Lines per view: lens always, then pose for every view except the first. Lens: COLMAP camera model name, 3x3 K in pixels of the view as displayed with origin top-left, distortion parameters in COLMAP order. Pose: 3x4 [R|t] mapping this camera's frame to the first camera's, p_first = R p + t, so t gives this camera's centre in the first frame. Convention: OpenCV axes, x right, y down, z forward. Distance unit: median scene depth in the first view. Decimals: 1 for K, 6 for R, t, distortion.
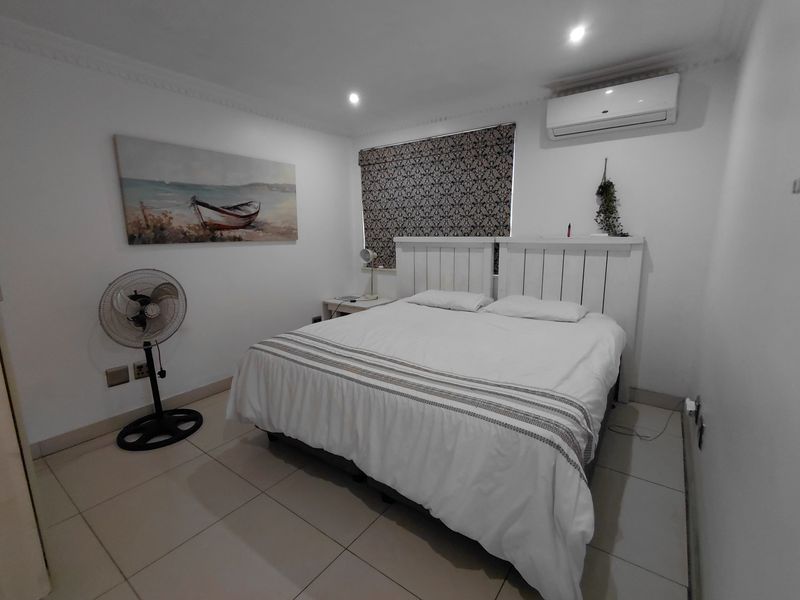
lens RADIAL K [[368.3, 0, 400.9], [0, 368.3, 297.5], [0, 0, 1]] dist [-0.002161, 0.000442]
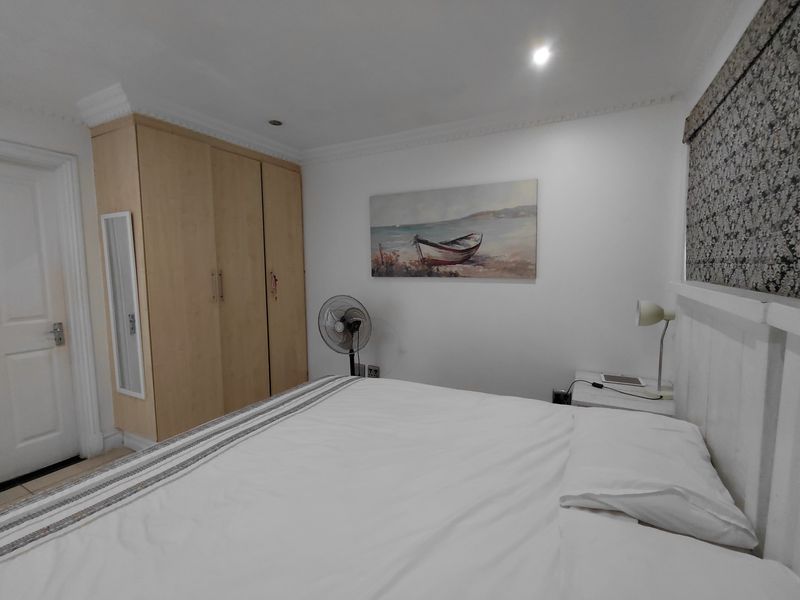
lens RADIAL K [[368.3, 0, 399.5], [0, 368.3, 302.9], [0, 0, 1]] dist [-0.002161, 0.000442]
pose [[0.144567, 0.108219, -0.983559, 0.494510], [-0.168847, 0.982121, 0.083243, -0.147203], [0.974983, 0.154037, 0.160255, 0.743636]]
